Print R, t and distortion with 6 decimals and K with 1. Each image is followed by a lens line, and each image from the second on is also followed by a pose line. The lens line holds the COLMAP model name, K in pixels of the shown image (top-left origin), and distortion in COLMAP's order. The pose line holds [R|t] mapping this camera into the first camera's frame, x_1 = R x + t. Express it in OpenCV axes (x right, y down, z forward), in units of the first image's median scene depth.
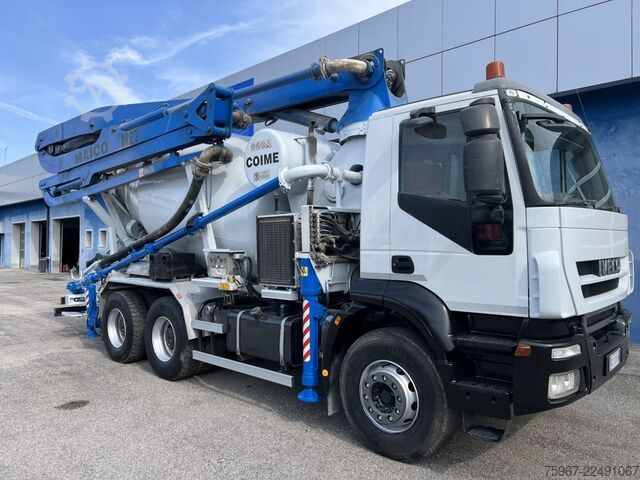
lens RADIAL K [[516.2, 0, 320.5], [0, 516.2, 243.4], [0, 0, 1]] dist [0.055694, -0.059355]
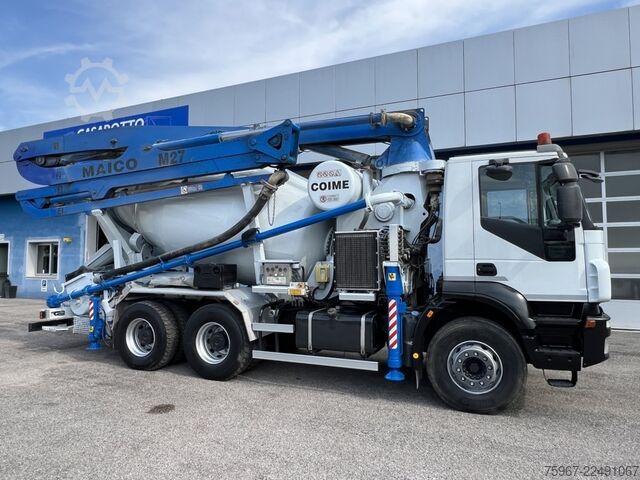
lens RADIAL K [[462.3, 0, 321.5], [0, 462.3, 233.3], [0, 0, 1]] dist [-0.008782, 0.001888]
pose [[0.935014, 0.016378, 0.354232, -0.510690], [0.002307, 0.998631, -0.052261, 0.006251], [-0.354603, 0.049682, 0.933696, 0.002830]]
